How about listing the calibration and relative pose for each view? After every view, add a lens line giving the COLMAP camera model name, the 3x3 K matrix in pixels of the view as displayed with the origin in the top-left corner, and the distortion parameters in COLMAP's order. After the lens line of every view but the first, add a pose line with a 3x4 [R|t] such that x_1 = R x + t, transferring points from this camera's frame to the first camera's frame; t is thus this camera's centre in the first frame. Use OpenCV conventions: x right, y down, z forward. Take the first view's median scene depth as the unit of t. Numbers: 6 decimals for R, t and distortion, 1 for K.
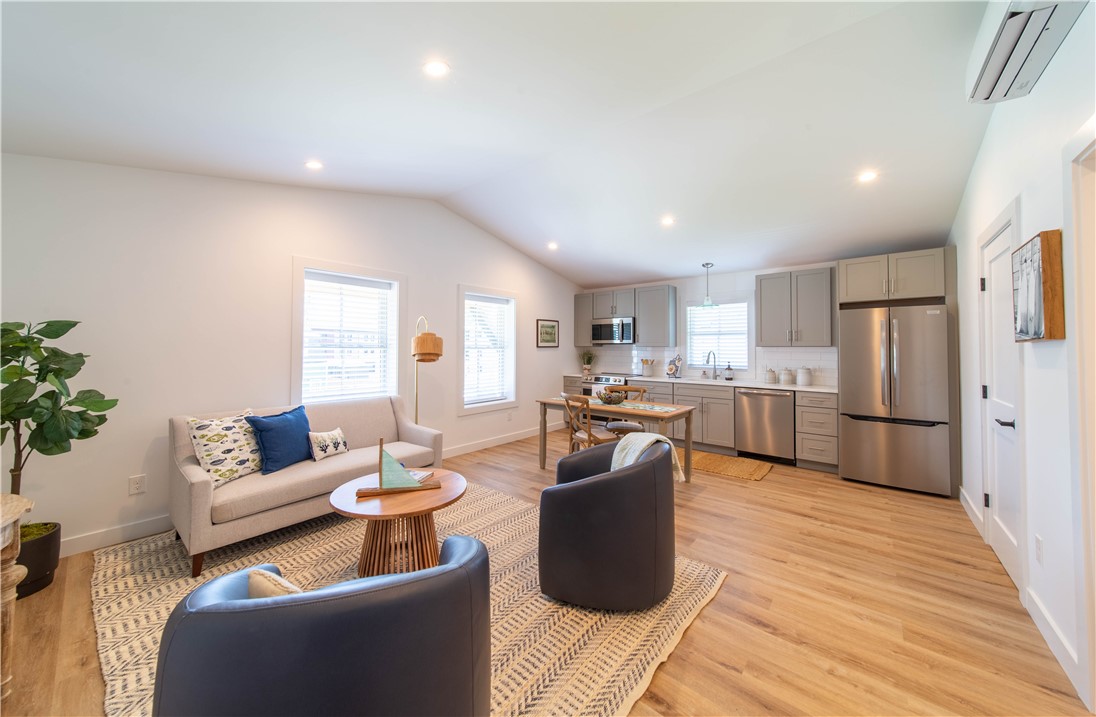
lens RADIAL K [[381.2, 0, 535.1], [0, 381.2, 342.8], [0, 0, 1]] dist [0.001936, 0.000297]
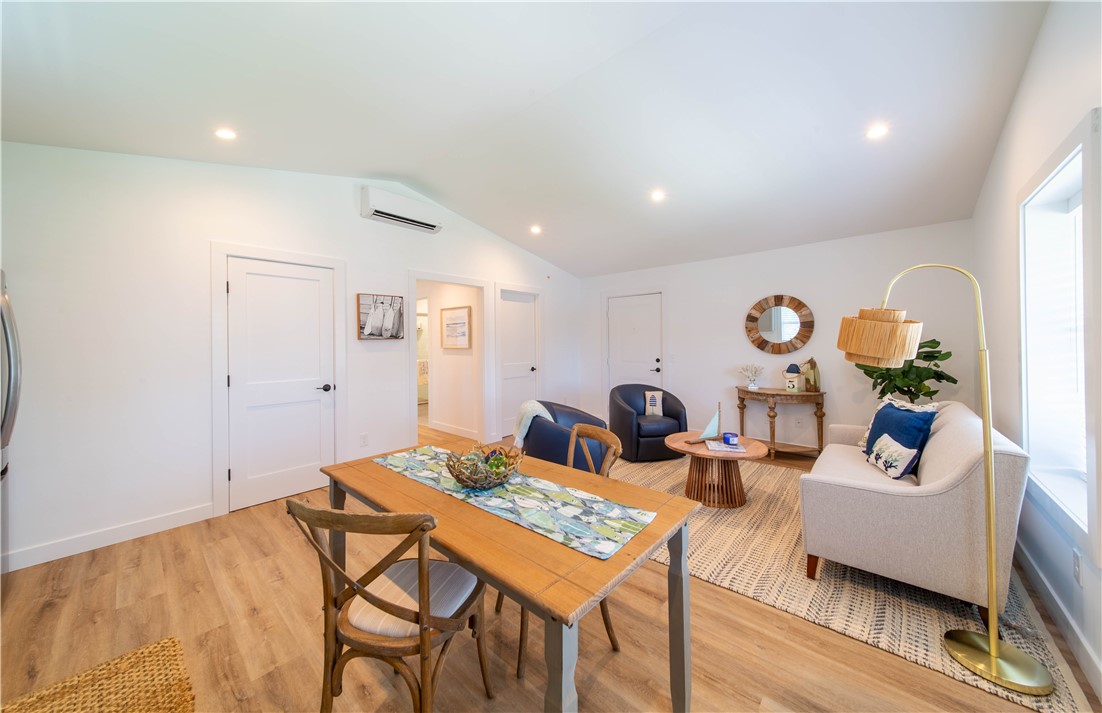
lens RADIAL K [[383.5, 0, 548.3], [0, 383.5, 340.6], [0, 0, 1]] dist [0.005032, -0.000101]
pose [[-0.999885, 0.006088, 0.013916, 0.123959], [0.005787, 0.999751, -0.021551, 0.023407], [-0.014044, -0.021468, -0.999671, 1.338587]]
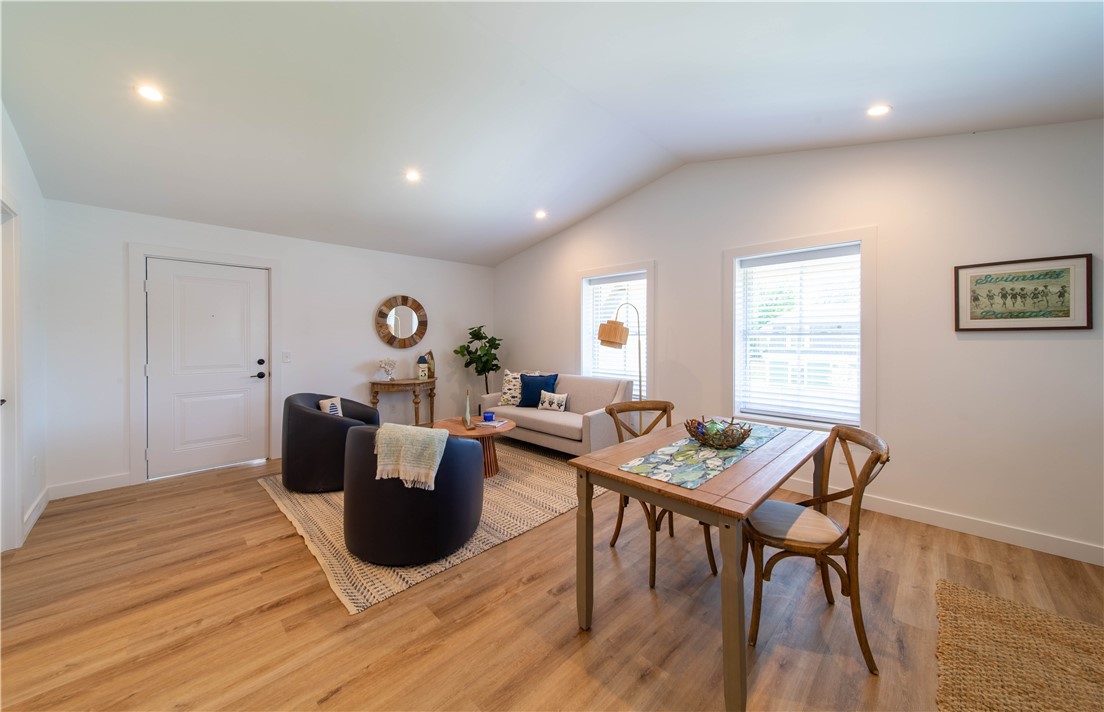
lens RADIAL K [[393.3, 0, 538.4], [0, 393.3, 335.3], [0, 0, 1]] dist [0.013253, -0.000043]
pose [[-0.078033, -0.007457, -0.996923, 0.696882], [0.015685, 0.999839, -0.008707, 0.018404], [0.996827, -0.016316, -0.077903, 0.781424]]
